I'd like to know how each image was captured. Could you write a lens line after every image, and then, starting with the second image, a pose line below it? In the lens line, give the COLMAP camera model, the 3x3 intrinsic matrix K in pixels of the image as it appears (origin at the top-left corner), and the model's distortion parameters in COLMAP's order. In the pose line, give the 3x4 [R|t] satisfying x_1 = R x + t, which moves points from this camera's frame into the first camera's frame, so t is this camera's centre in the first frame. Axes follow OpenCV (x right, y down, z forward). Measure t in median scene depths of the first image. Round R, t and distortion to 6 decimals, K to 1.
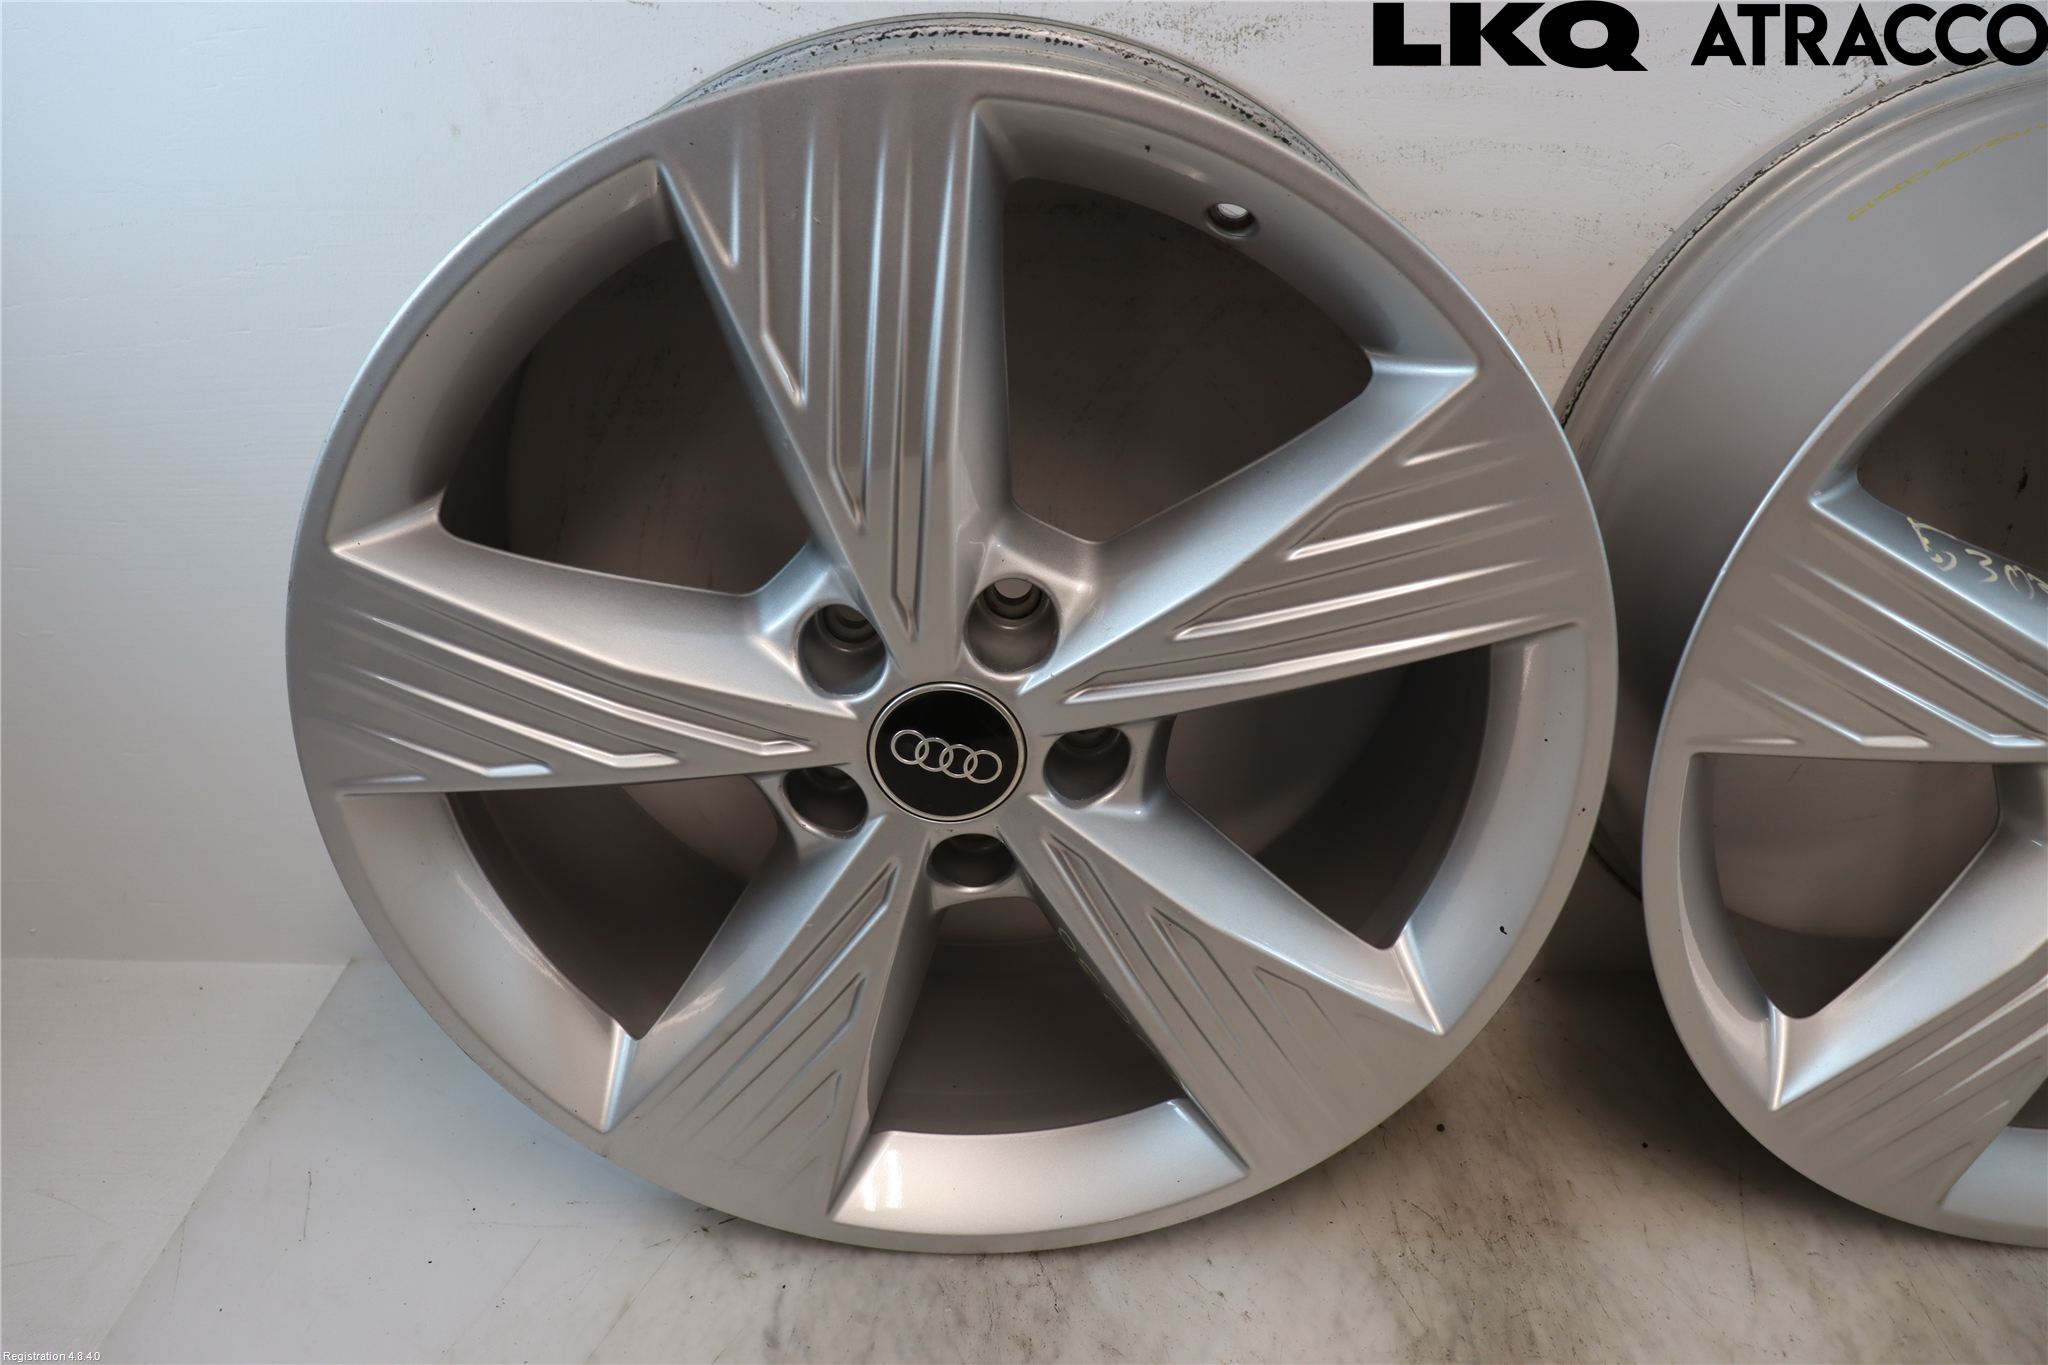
lens RADIAL K [[1687.4, 0, 1026.0], [0, 1687.4, 709.8], [0, 0, 1]] dist [-0.178295, 0.156945]
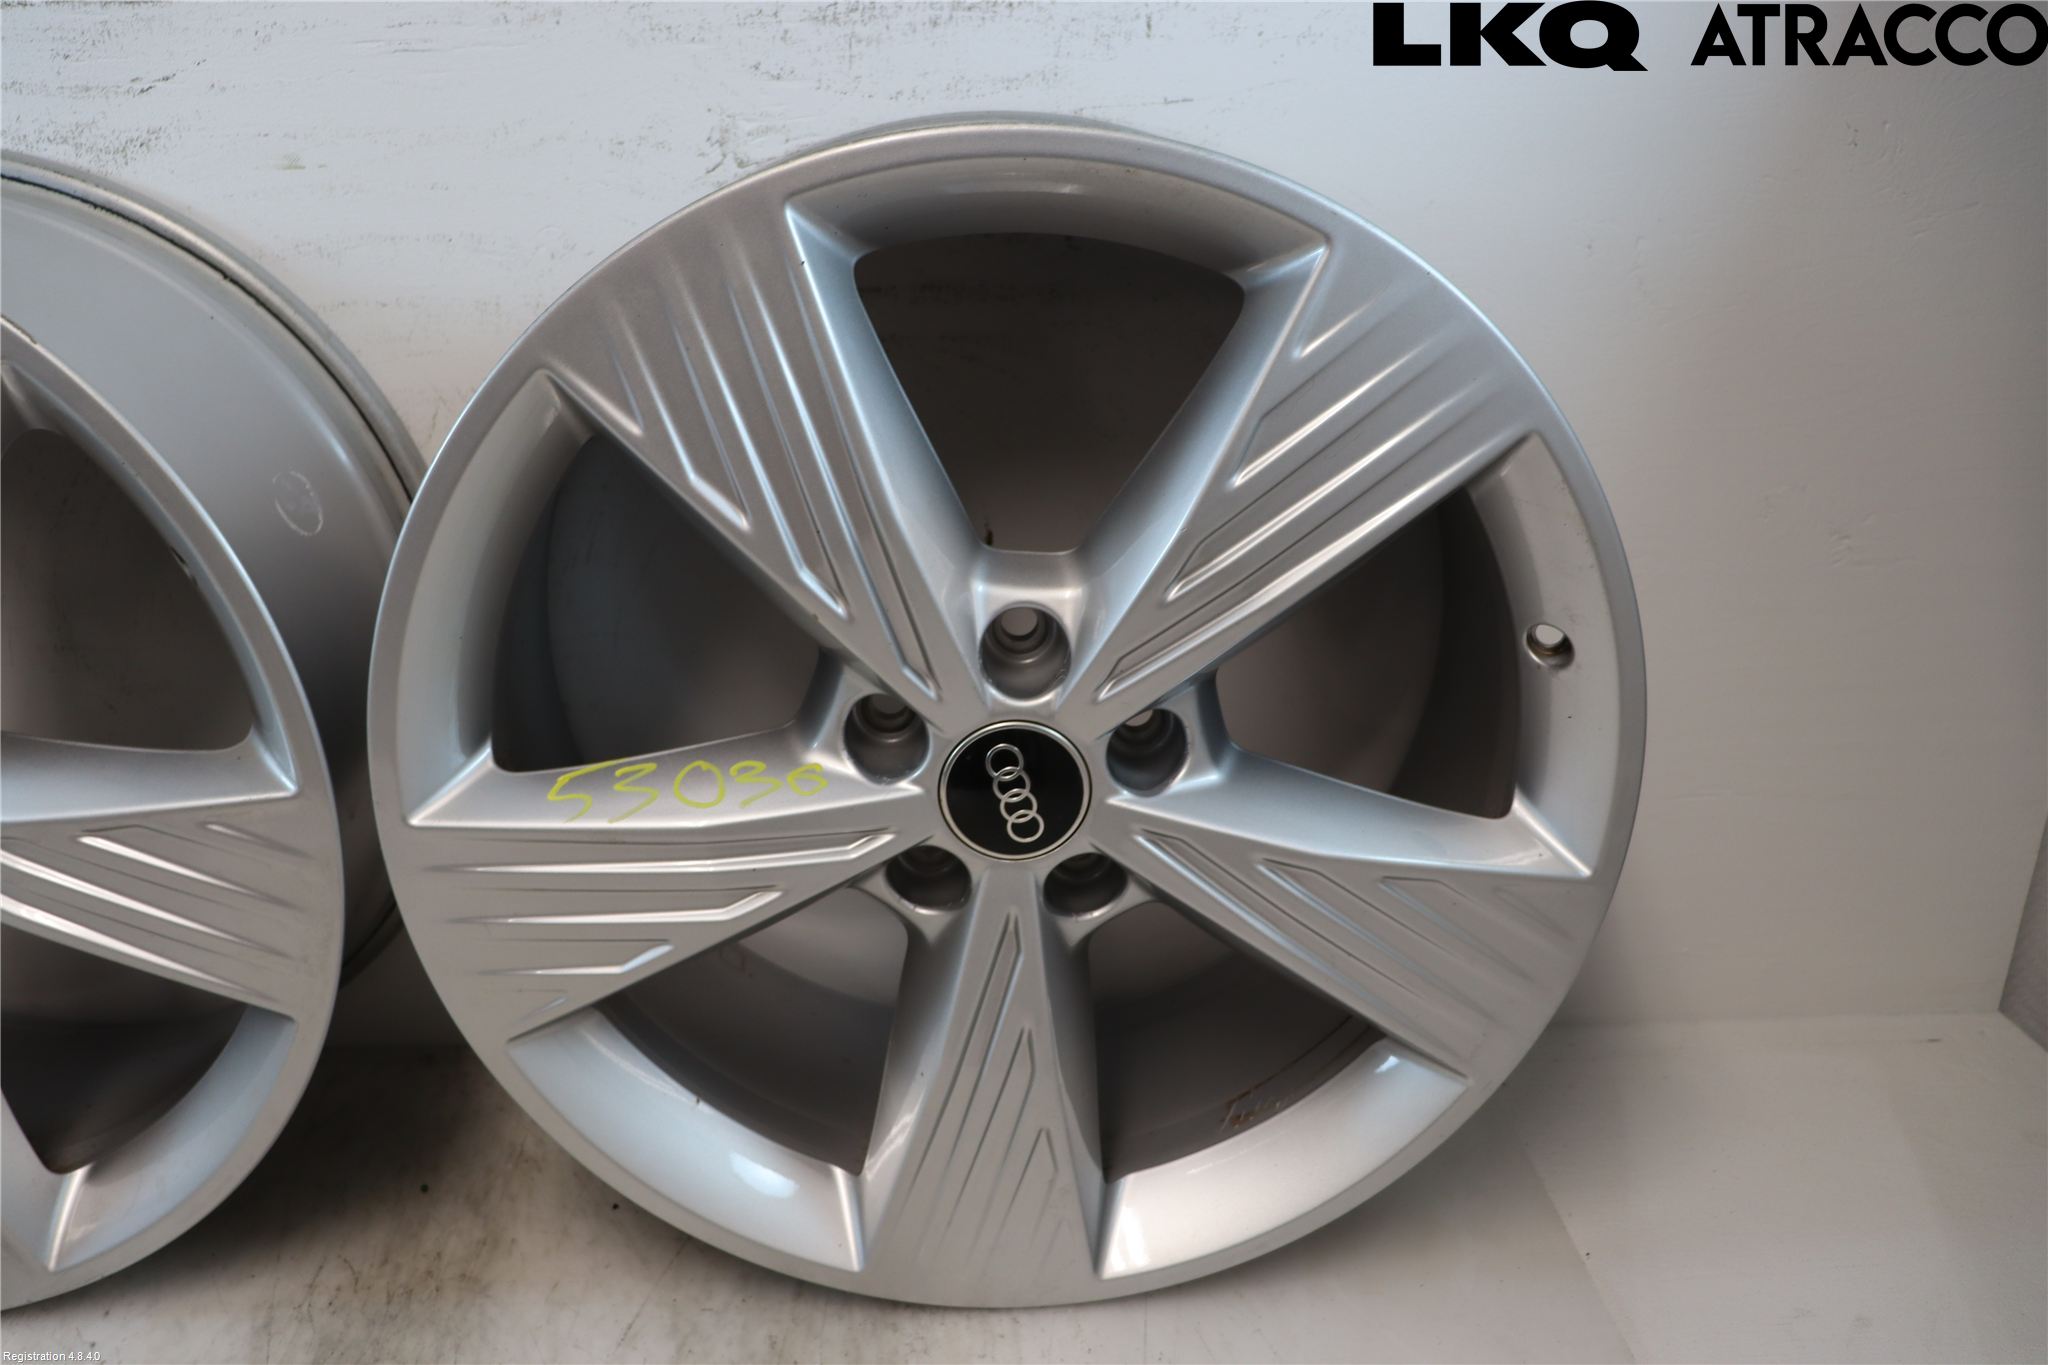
lens RADIAL K [[1687.4, 0, 1026.0], [0, 1687.4, 709.8], [0, 0, 1]] dist [-0.178295, 0.156945]
pose [[0.998668, -0.023361, 0.045995, 0.670902], [0.027217, 0.996004, -0.085066, 0.063745], [-0.043824, 0.086204, 0.995313, -0.046686]]
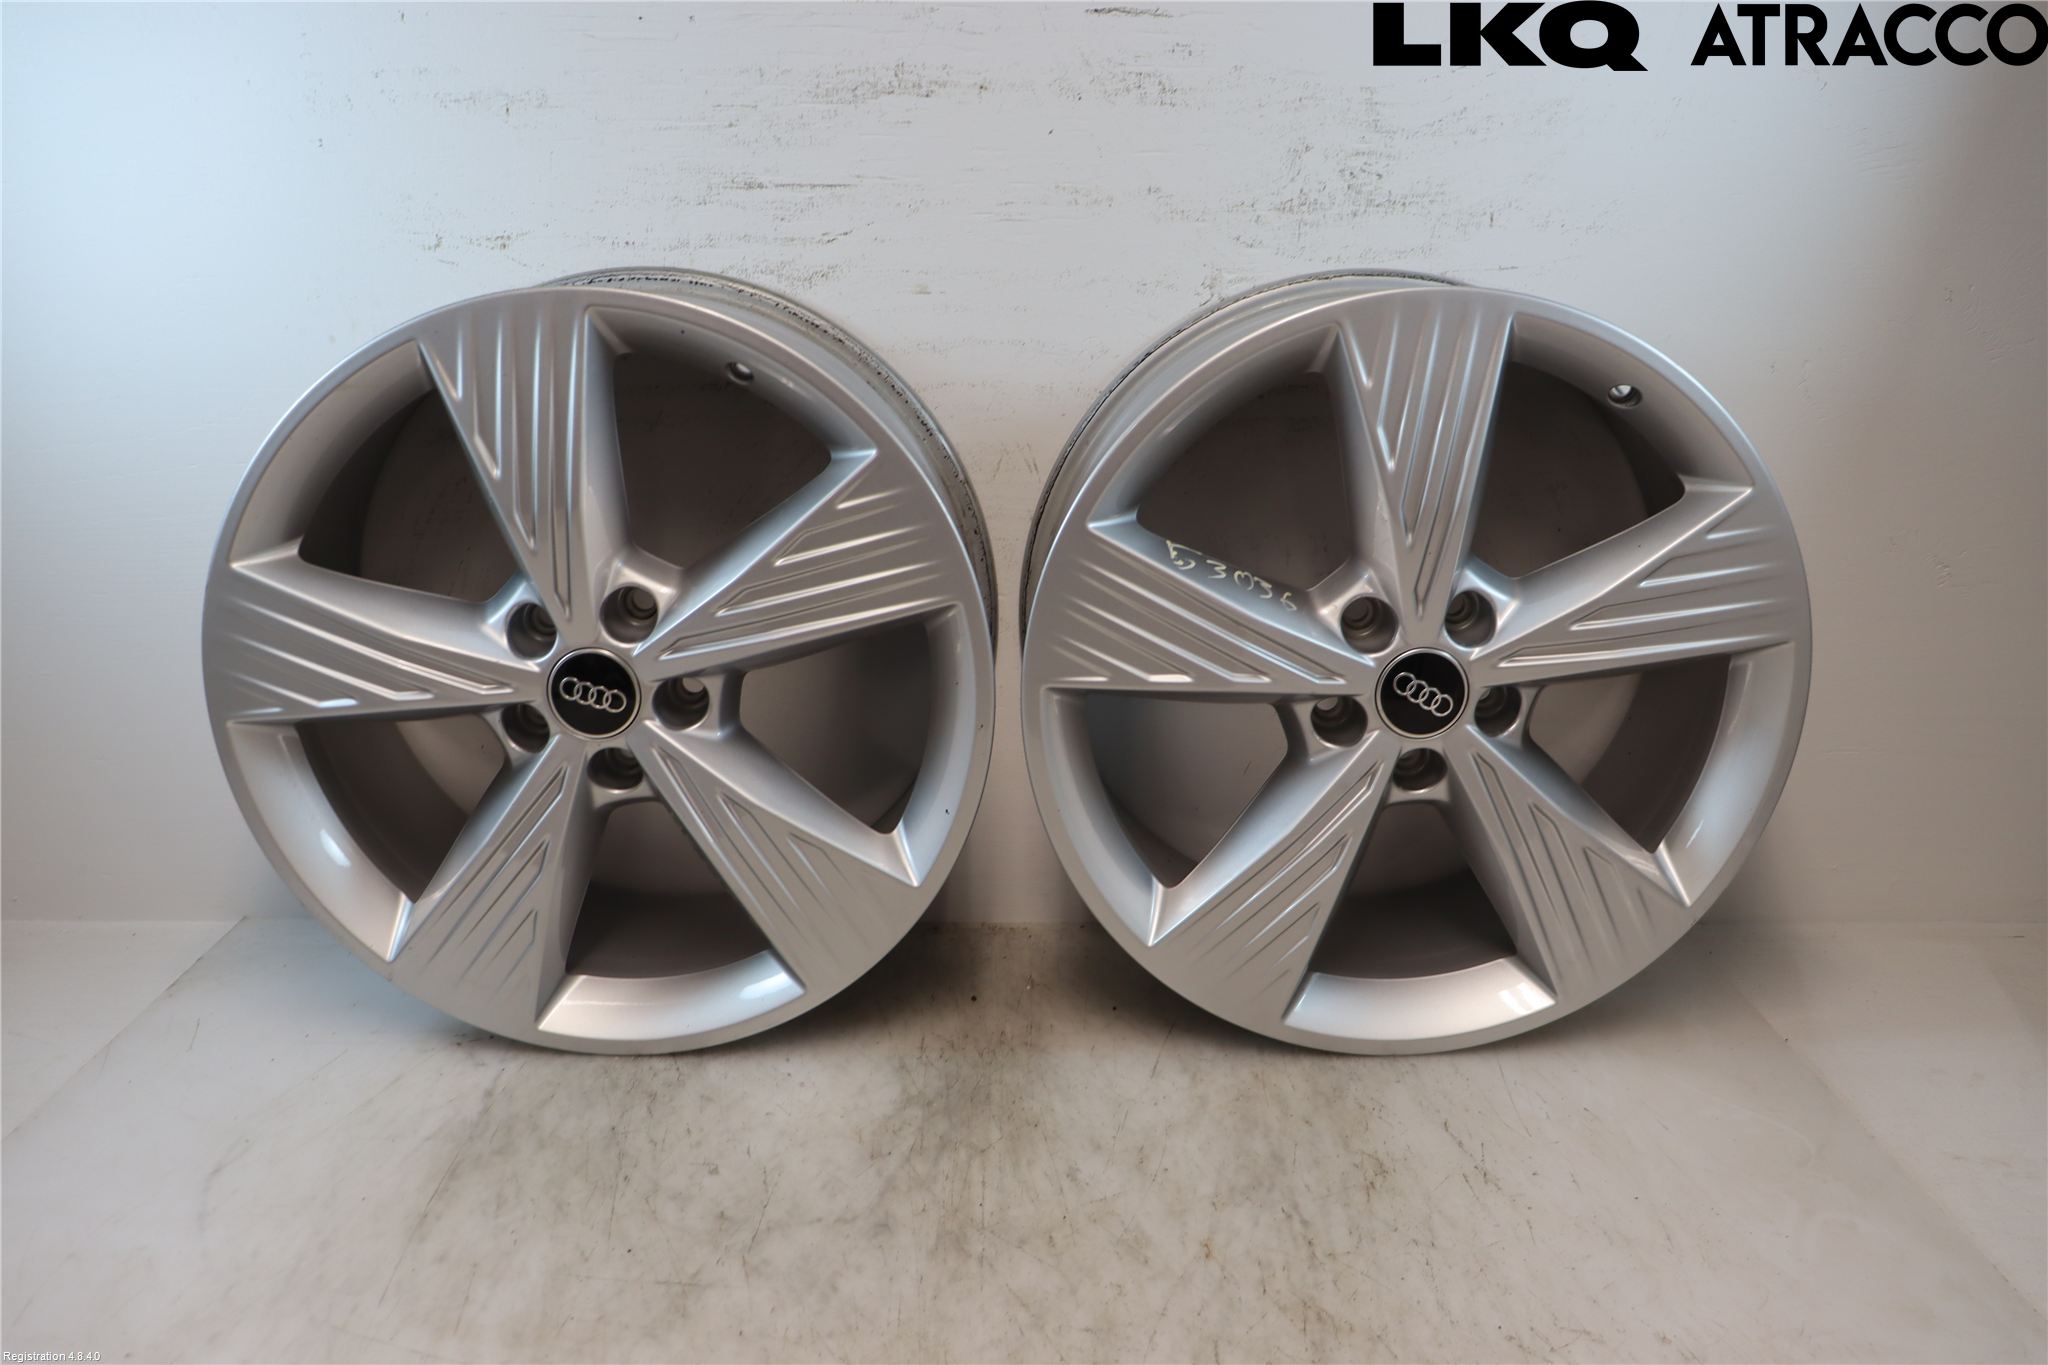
lens RADIAL K [[1687.4, 0, 1026.0], [0, 1687.4, 709.8], [0, 0, 1]] dist [-0.178295, 0.156945]
pose [[0.999769, -0.003464, 0.021212, 0.307973], [0.006734, 0.987720, -0.156092, 0.269658], [-0.020411, 0.156199, 0.987515, -0.562916]]
